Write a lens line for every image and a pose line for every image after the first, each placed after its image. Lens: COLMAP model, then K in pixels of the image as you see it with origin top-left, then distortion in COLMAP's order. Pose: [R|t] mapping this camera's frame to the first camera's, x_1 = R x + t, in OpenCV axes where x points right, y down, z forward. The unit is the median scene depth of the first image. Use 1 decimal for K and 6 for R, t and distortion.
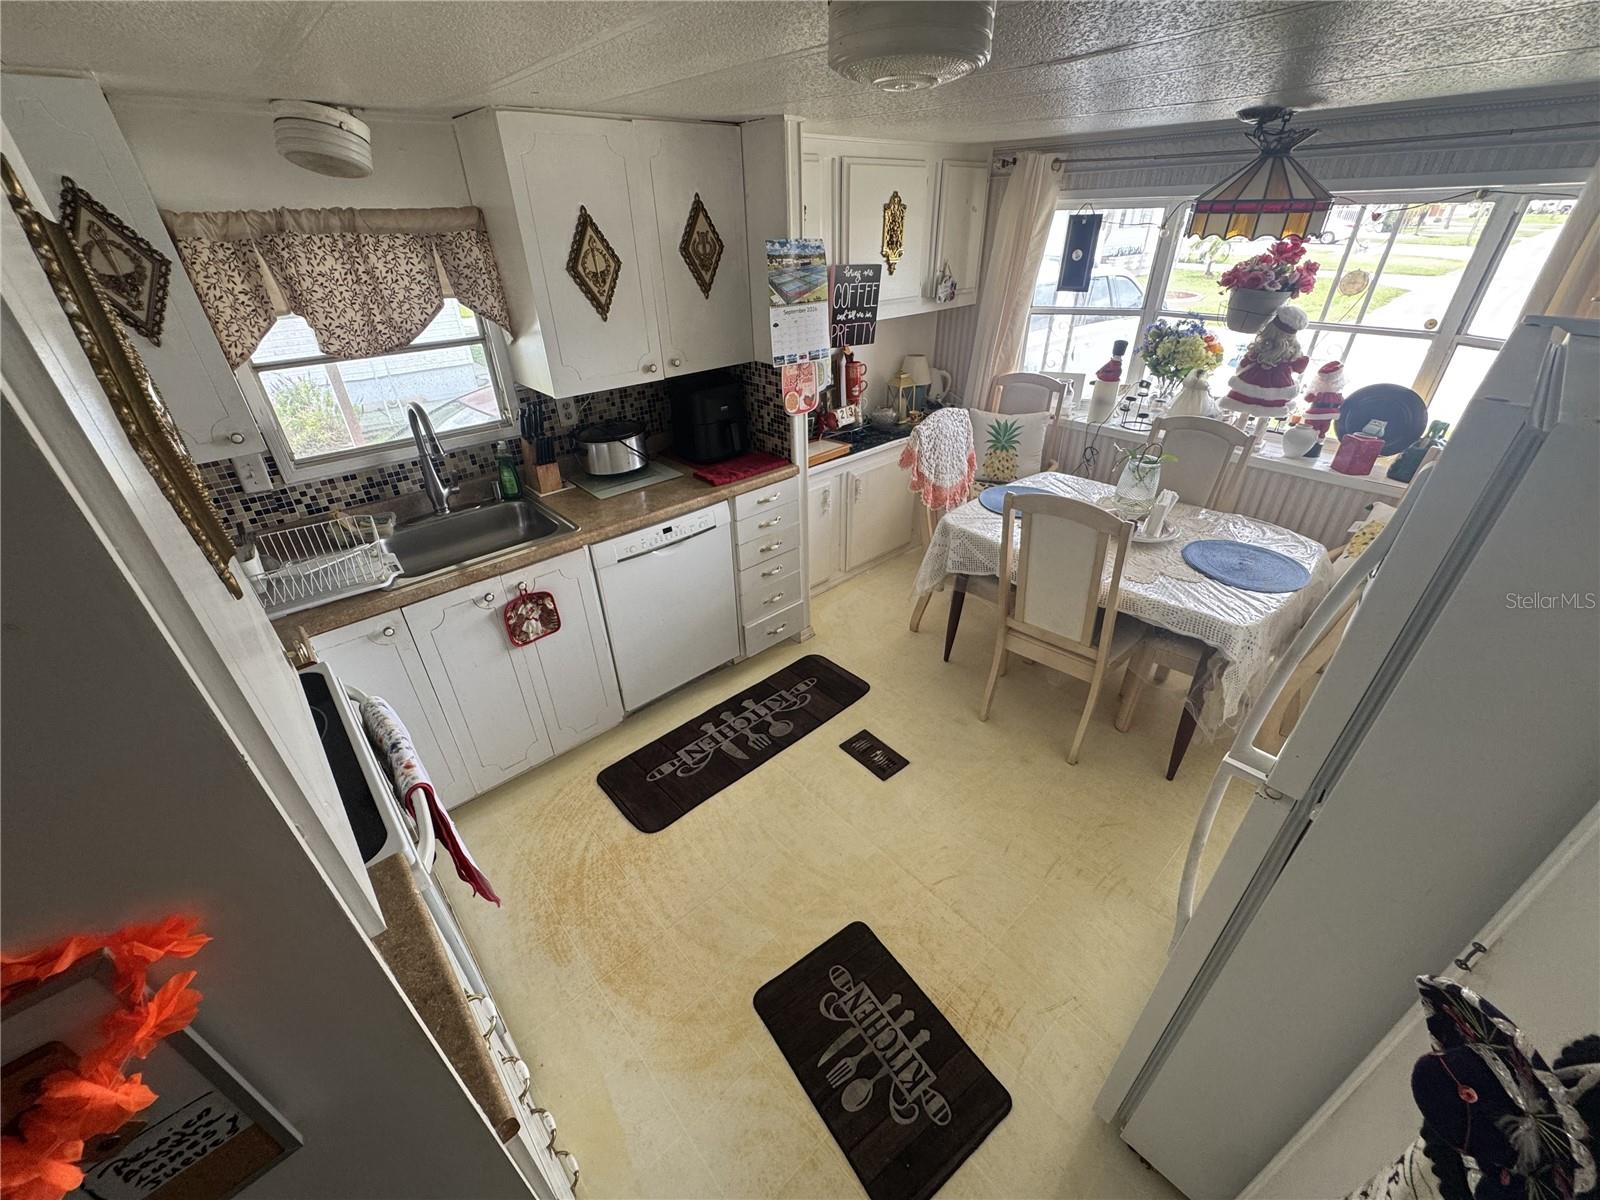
lens RADIAL K [[636.7, 0, 799.8], [0, 636.7, 594.6], [0, 0, 1]] dist [-0.001455, -0.000302]
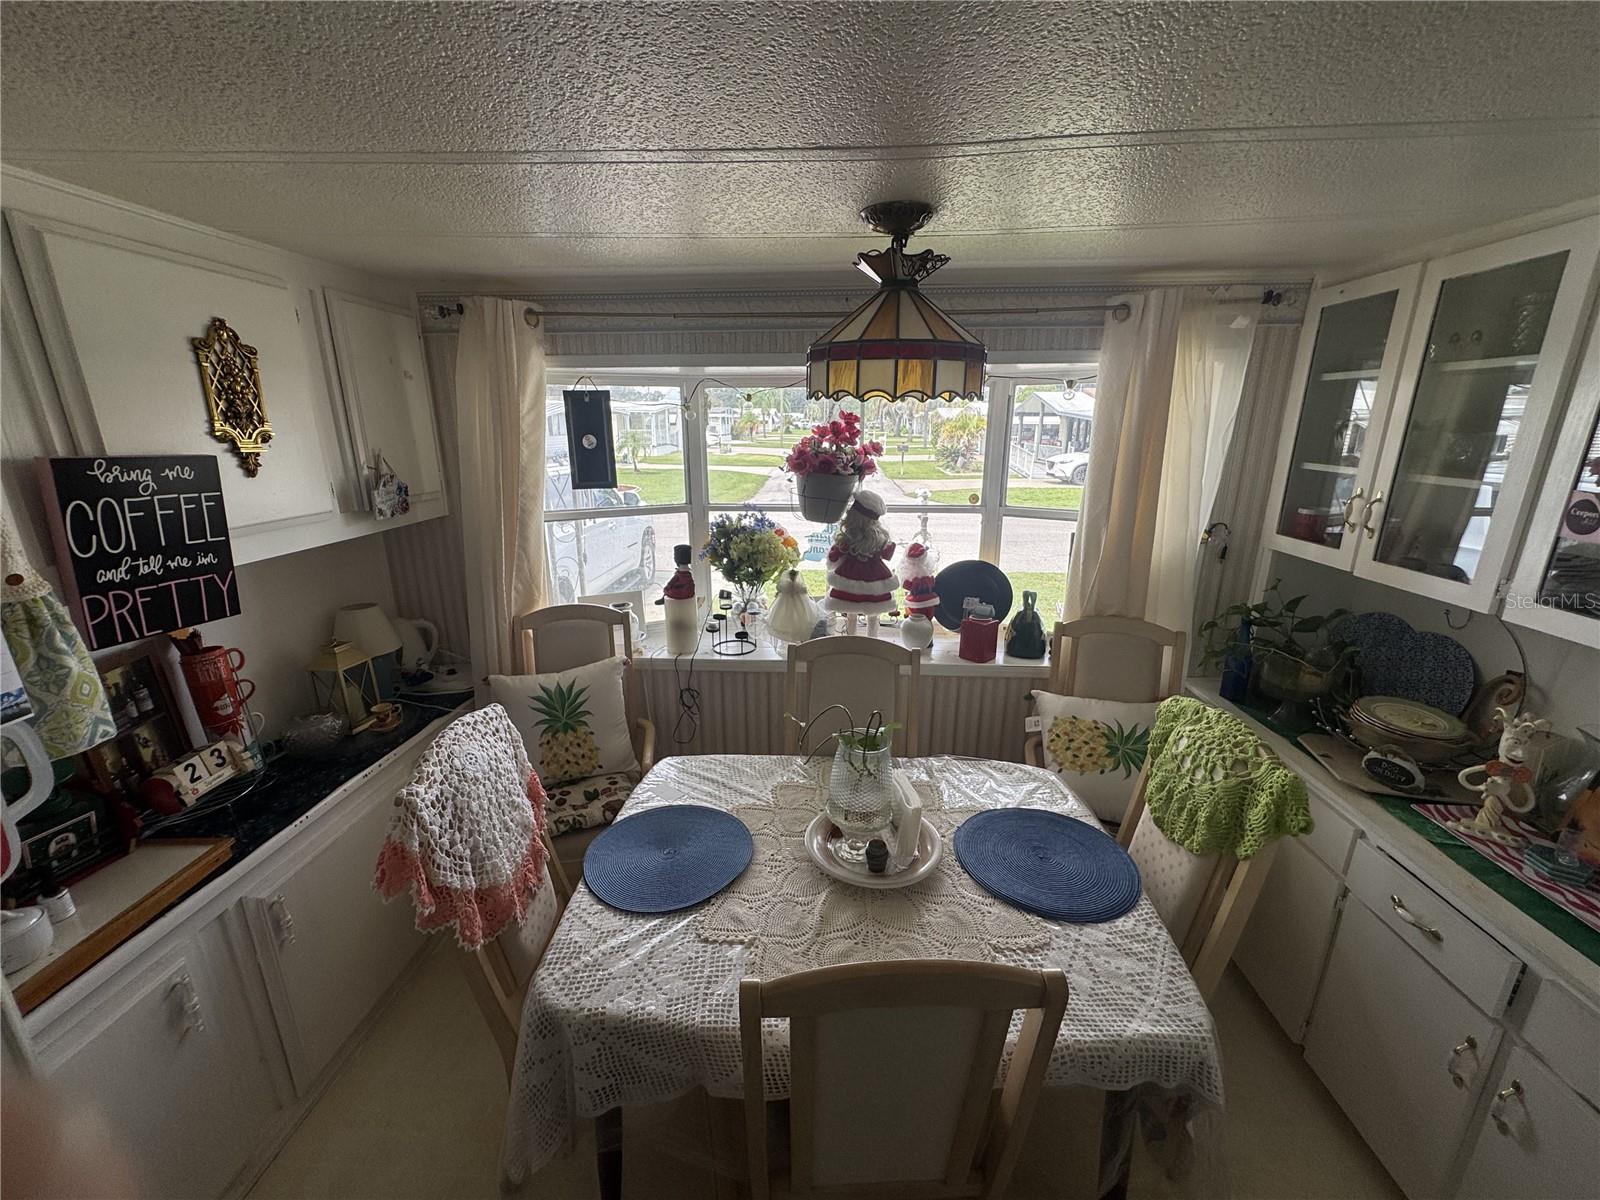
lens RADIAL K [[636.7, 0, 799.5], [0, 636.7, 602.0], [0, 0, 1]] dist [-0.001455, -0.000302]
pose [[0.709161, -0.173393, 0.683392, 0.091700], [0.348907, 0.928586, -0.126459, -0.208779], [-0.612662, 0.328120, 0.719015, 0.431562]]
